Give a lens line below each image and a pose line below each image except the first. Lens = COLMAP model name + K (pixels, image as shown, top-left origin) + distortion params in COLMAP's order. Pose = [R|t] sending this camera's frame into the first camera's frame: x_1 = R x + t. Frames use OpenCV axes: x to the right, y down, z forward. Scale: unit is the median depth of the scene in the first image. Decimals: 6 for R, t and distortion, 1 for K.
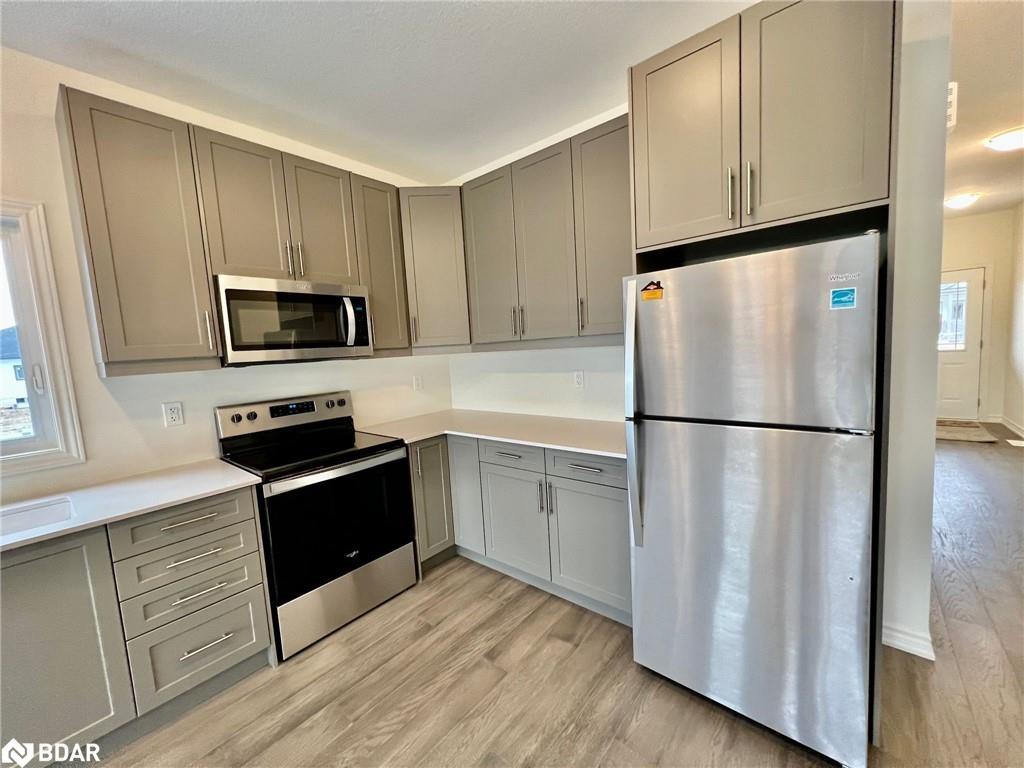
lens RADIAL K [[407.8, 0, 512.4], [0, 407.8, 385.9], [0, 0, 1]] dist [-0.002125, 0.000096]
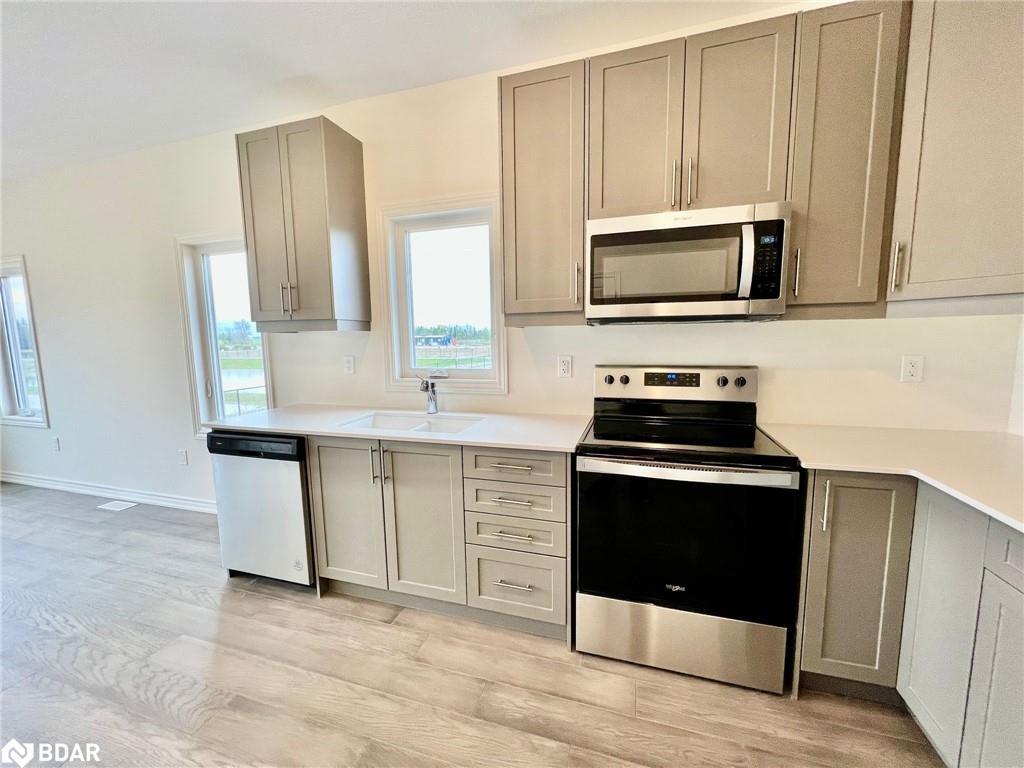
lens RADIAL K [[407.8, 0, 514.0], [0, 407.8, 386.1], [0, 0, 1]] dist [-0.002125, 0.000096]
pose [[0.384634, 0.162872, -0.908587, 0.105893], [-0.098474, 0.985933, 0.135050, -0.011959], [0.917802, 0.037527, 0.395262, 0.473066]]
